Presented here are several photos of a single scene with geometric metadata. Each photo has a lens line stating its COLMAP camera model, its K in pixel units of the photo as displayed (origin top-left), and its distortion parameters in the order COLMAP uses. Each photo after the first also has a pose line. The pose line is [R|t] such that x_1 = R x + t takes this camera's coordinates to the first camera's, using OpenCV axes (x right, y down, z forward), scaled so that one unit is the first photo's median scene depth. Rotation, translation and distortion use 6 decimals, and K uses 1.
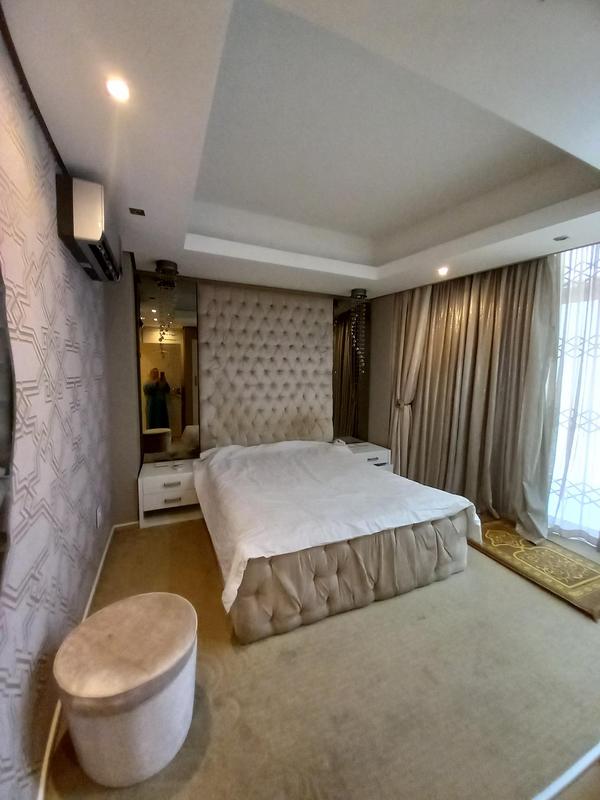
lens RADIAL K [[312.0, 0, 305.9], [0, 312.0, 395.9], [0, 0, 1]] dist [0.018385, -0.014902]
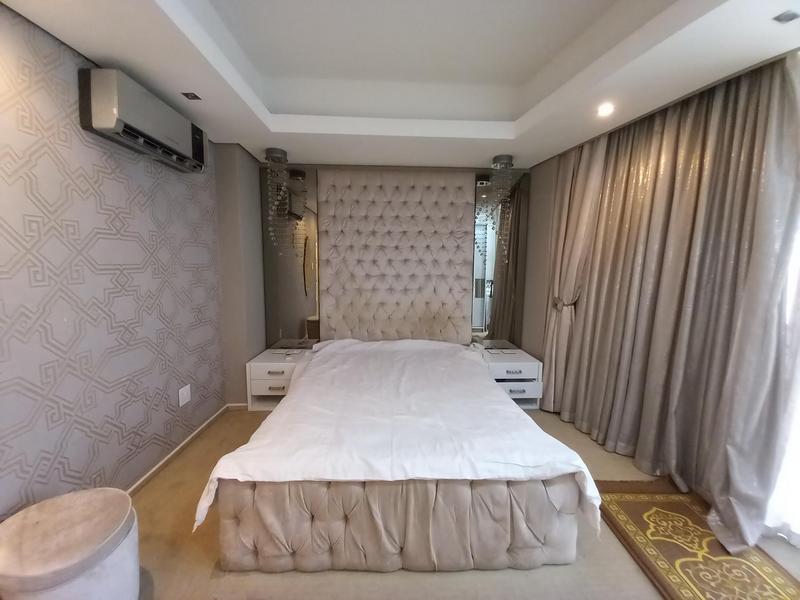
lens RADIAL K [[312.0, 0, 401.9], [0, 312.0, 297.3], [0, 0, 1]] dist [0.018385, -0.014902]
pose [[0.927352, 0.040014, -0.372046, 0.283113], [-0.028380, 0.998923, 0.036697, -0.008374], [0.373114, -0.023473, 0.927489, 0.197916]]
